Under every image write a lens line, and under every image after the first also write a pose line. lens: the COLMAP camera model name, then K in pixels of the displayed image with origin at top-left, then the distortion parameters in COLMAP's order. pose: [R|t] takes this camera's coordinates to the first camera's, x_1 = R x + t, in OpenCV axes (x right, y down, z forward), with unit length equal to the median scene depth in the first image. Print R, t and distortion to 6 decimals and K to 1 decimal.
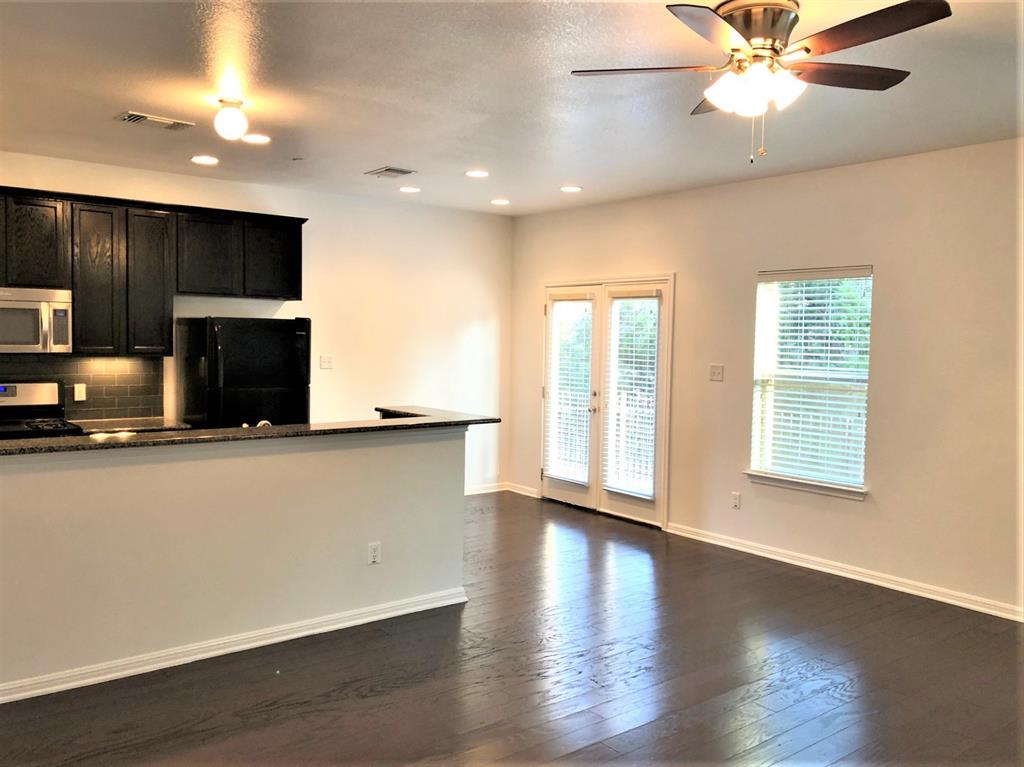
lens RADIAL K [[860.8, 0, 512.0], [0, 860.8, 383.5], [0, 0, 1]] dist [0.096408, -0.004244]
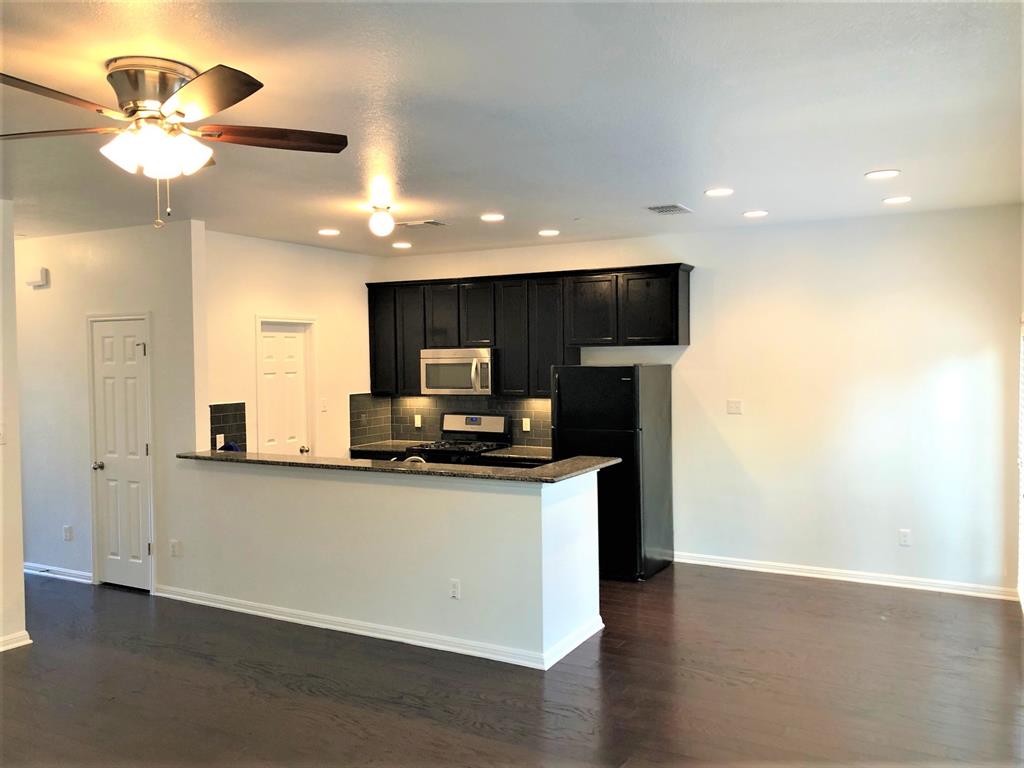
lens RADIAL K [[860.8, 0, 512.0], [0, 860.8, 384.0], [0, 0, 1]] dist [0.096408, -0.004244]
pose [[0.377286, 0.009884, -0.926044, 0.719038], [-0.035619, 0.999358, -0.003845, -0.047409], [0.925412, 0.034435, 0.377395, 0.541591]]
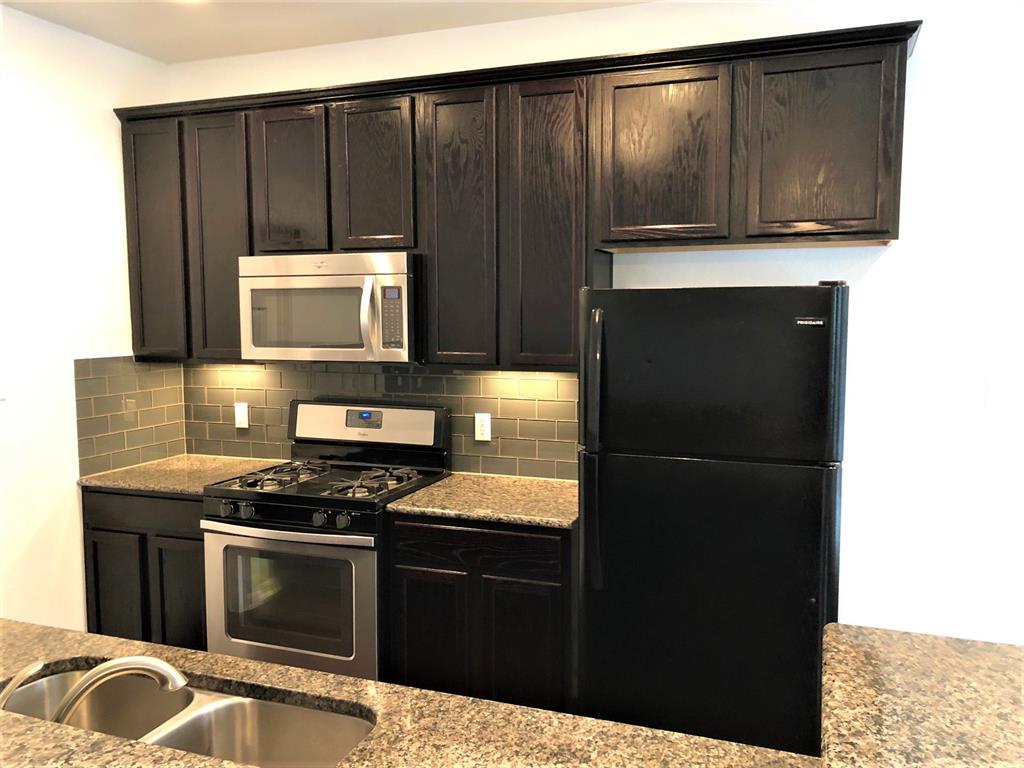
lens RADIAL K [[860.8, 0, 512.0], [0, 860.8, 384.0], [0, 0, 1]] dist [0.096408, -0.004244]
pose [[0.506750, 0.054298, -0.860382, 0.014469], [-0.037890, 0.998453, 0.040695, -0.046005], [0.861260, 0.011978, 0.508023, 0.779638]]
